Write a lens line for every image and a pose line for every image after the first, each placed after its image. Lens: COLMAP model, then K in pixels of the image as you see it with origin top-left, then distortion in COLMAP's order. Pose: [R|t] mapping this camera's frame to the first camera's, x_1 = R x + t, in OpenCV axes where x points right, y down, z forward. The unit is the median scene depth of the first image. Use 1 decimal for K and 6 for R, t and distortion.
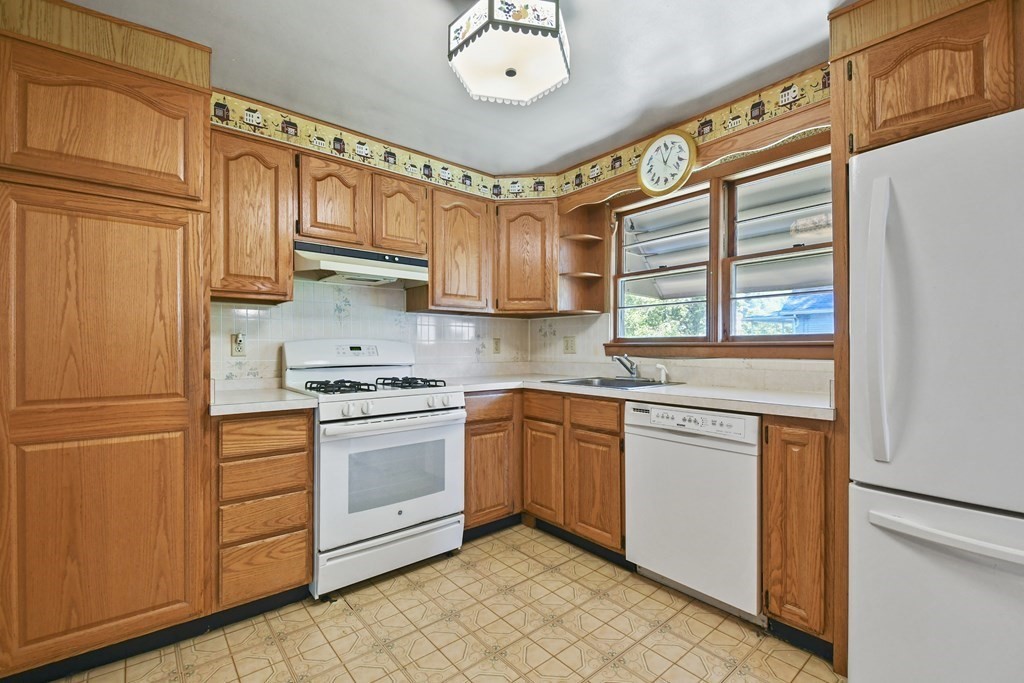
lens RADIAL K [[450.6, 0, 503.3], [0, 450.6, 348.6], [0, 0, 1]] dist [0.035028, -0.023983]
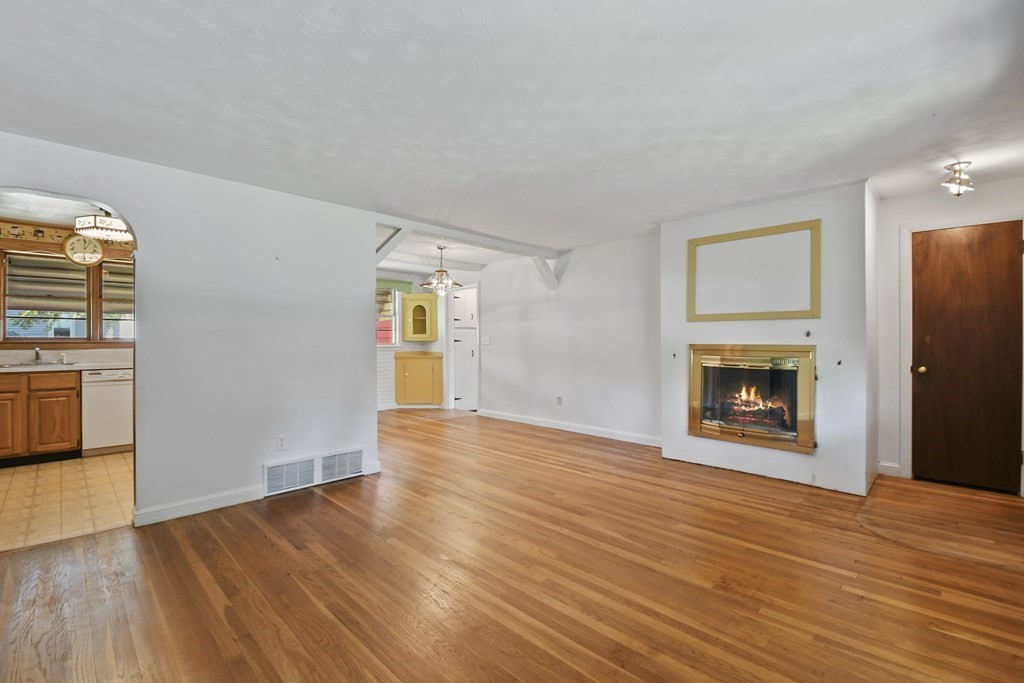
lens RADIAL K [[453.0, 0, 500.9], [0, 453.0, 342.7], [0, 0, 1]] dist [0.034858, -0.021452]
pose [[-0.077053, -0.006622, 0.997005, -1.868262], [0.003951, 0.999968, 0.006947, -0.013905], [-0.997019, 0.004474, -0.077024, -0.674094]]
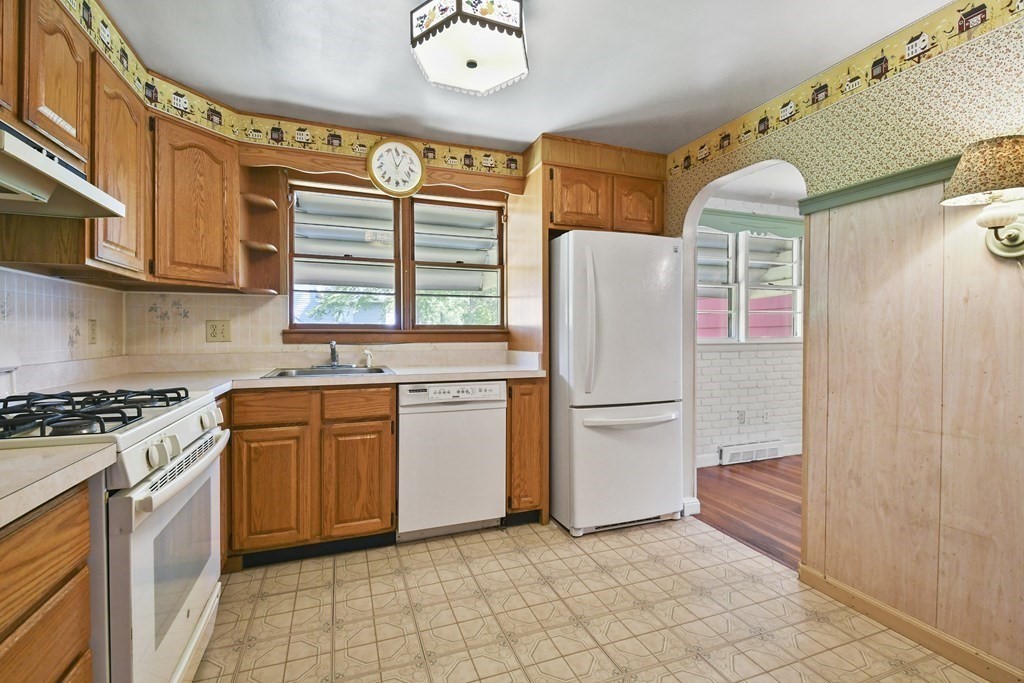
lens RADIAL K [[454.2, 0, 509.2], [0, 454.2, 339.9], [0, 0, 1]] dist [0.038608, -0.025467]
pose [[0.326362, -0.013187, 0.945153, -0.649939], [0.003035, 0.999912, 0.012903, -0.001893], [-0.945240, -0.001342, 0.326373, 0.402595]]
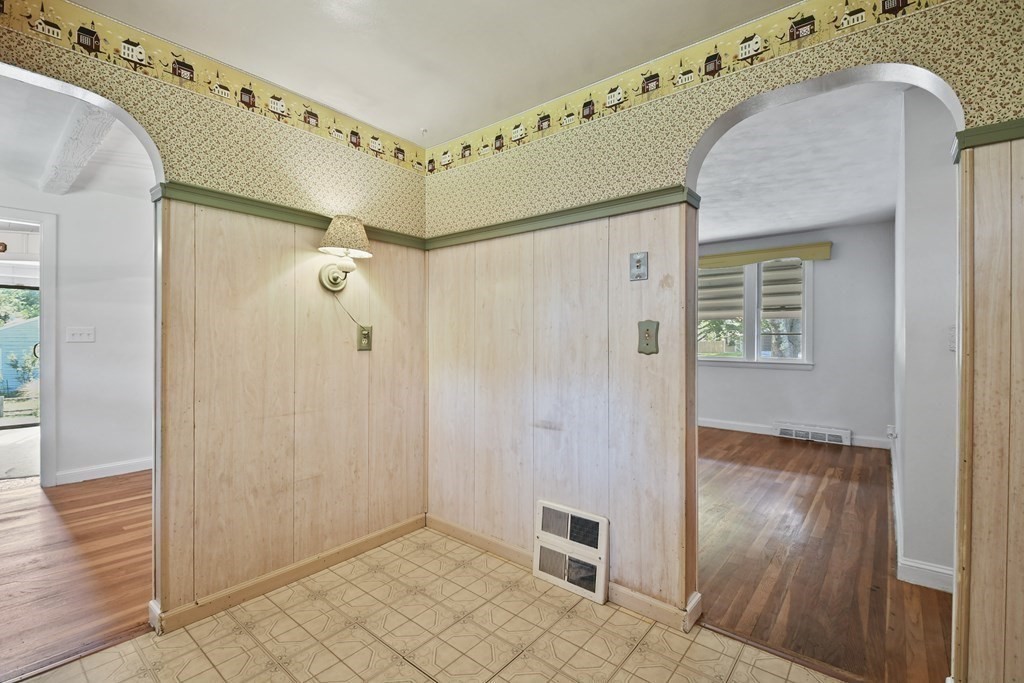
lens RADIAL K [[454.2, 0, 509.2], [0, 454.2, 339.9], [0, 0, 1]] dist [0.038608, -0.025467]
pose [[-0.982337, -0.002342, -0.187106, 0.006262], [-0.003843, 0.999963, 0.007660, -0.006496], [0.187081, 0.008244, -0.982310, 1.032509]]
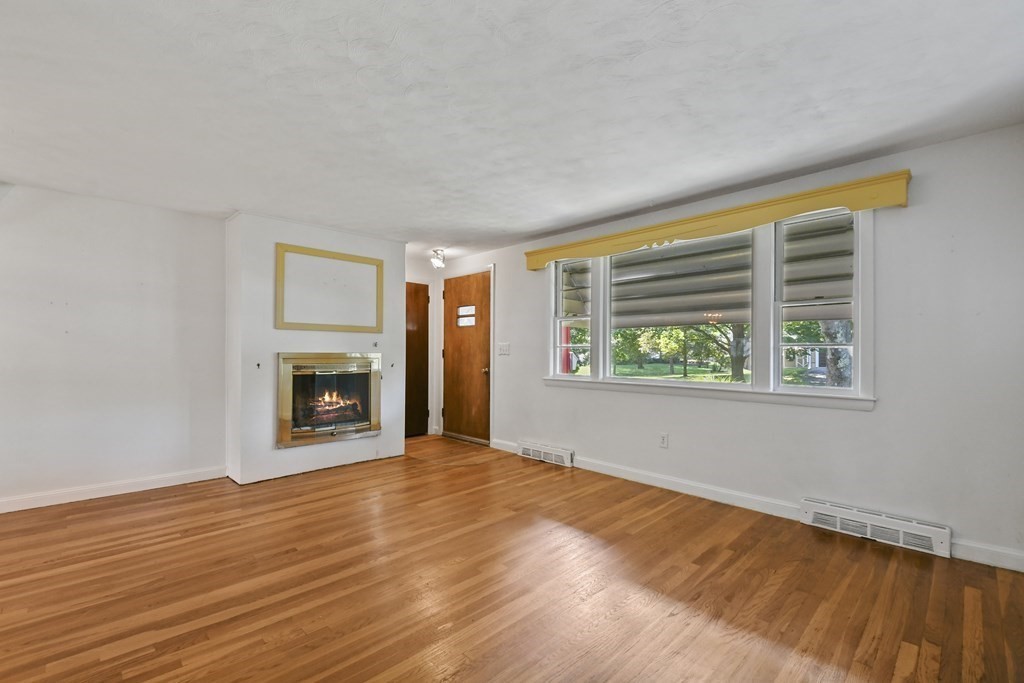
lens RADIAL K [[449.3, 0, 507.3], [0, 449.3, 349.0], [0, 0, 1]] dist [0.030523, -0.018515]
pose [[-0.997288, -0.005075, -0.073418, -0.811050], [-0.004995, 0.999987, -0.001264, -0.008760], [0.073423, -0.000894, -0.997300, 0.239518]]
